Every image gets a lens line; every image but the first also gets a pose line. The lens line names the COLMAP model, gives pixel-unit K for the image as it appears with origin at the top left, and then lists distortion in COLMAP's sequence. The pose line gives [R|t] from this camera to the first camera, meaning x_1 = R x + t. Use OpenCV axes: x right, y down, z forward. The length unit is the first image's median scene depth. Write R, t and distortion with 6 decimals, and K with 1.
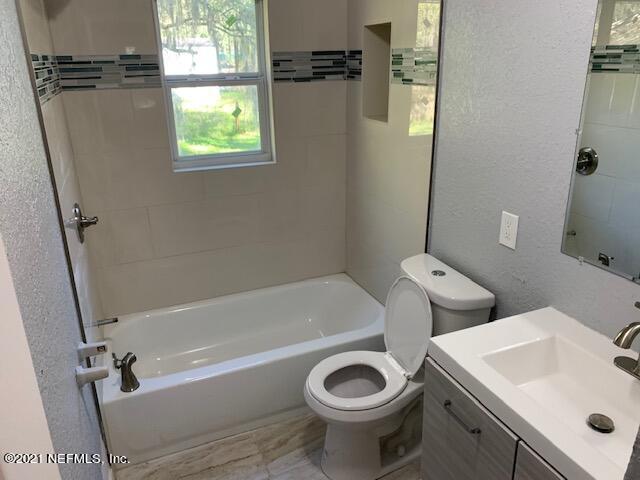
lens RADIAL K [[480.9, 0, 319.9], [0, 480.9, 236.5], [0, 0, 1]] dist [0.007546, -0.004420]
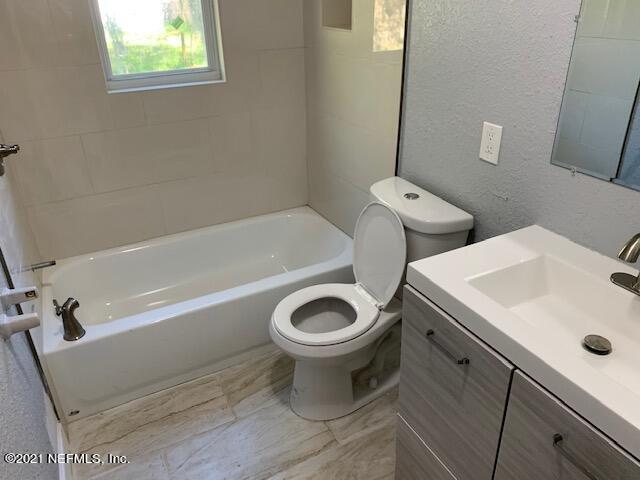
lens RADIAL K [[480.9, 0, 319.9], [0, 480.9, 236.5], [0, 0, 1]] dist [0.007546, -0.004420]
pose [[0.995754, -0.039737, 0.083037, -0.005989], [0.028920, 0.991401, 0.127624, 0.030459], [-0.087394, -0.124681, 0.988340, 0.099332]]
